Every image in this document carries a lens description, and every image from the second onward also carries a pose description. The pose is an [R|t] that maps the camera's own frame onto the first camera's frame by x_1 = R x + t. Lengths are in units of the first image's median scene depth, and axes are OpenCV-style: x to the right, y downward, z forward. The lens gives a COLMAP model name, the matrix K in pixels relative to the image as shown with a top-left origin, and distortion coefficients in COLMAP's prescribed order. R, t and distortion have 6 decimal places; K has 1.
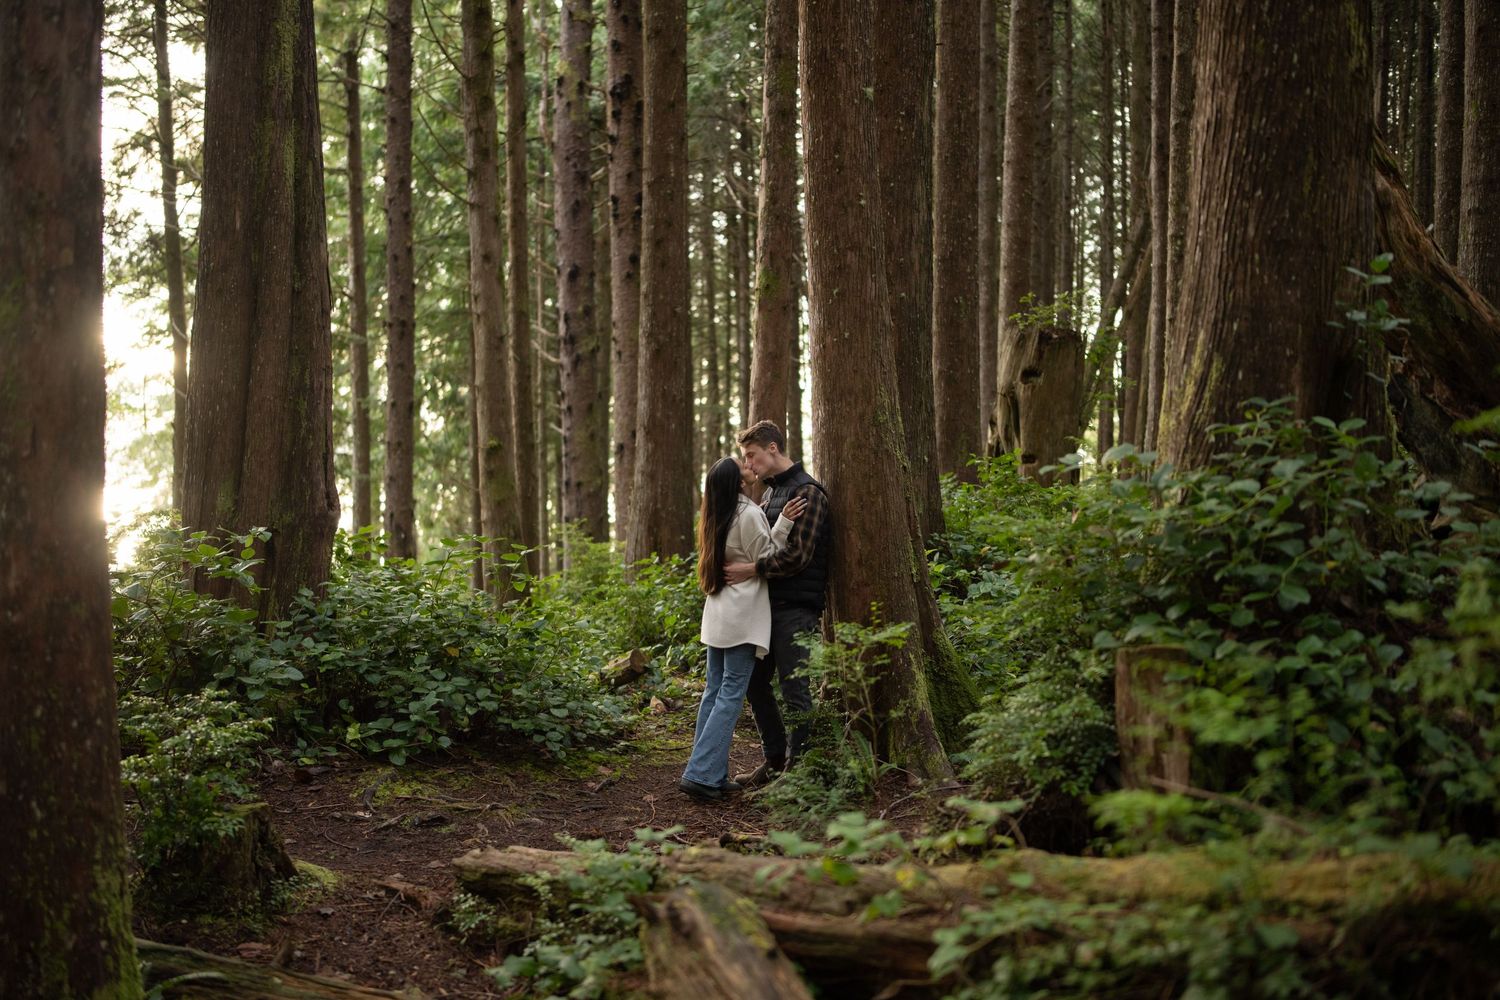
lens RADIAL K [[1522.3, 0, 750.0], [0, 1522.3, 500.0], [0, 0, 1]] dist [-0.043321, 0.008596]
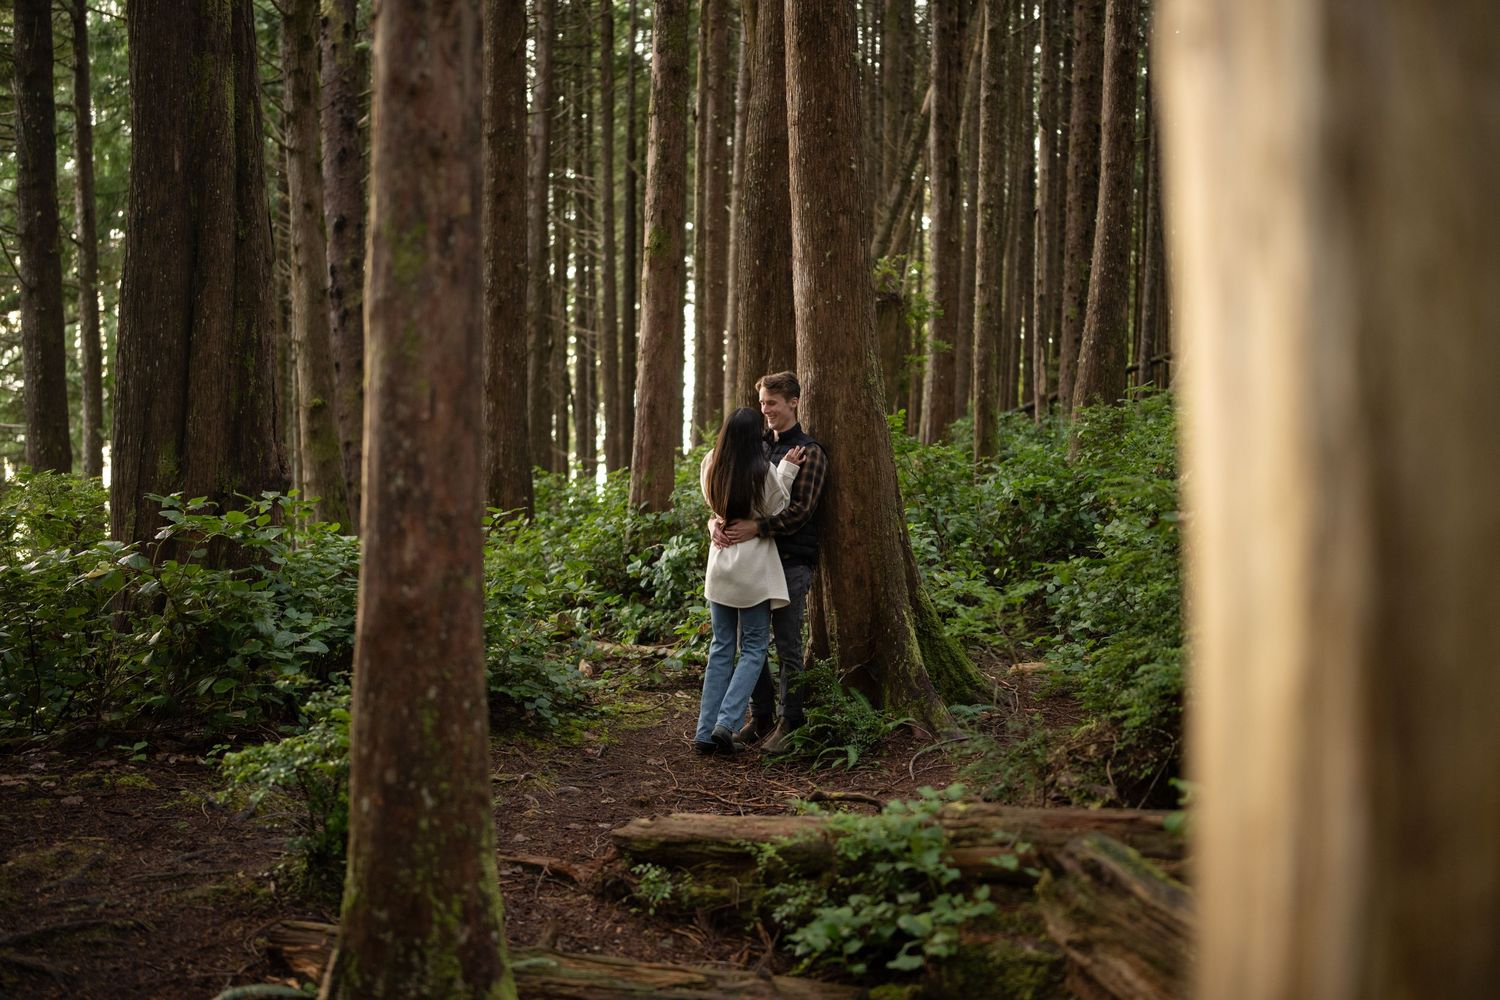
lens RADIAL K [[1522.3, 0, 750.0], [0, 1522.3, 500.0], [0, 0, 1]] dist [-0.043321, 0.008596]
pose [[0.979241, -0.007827, 0.202548, -0.199943], [0.002322, 0.999622, 0.027403, -0.001808], [-0.202685, -0.026364, 0.978889, 0.018343]]
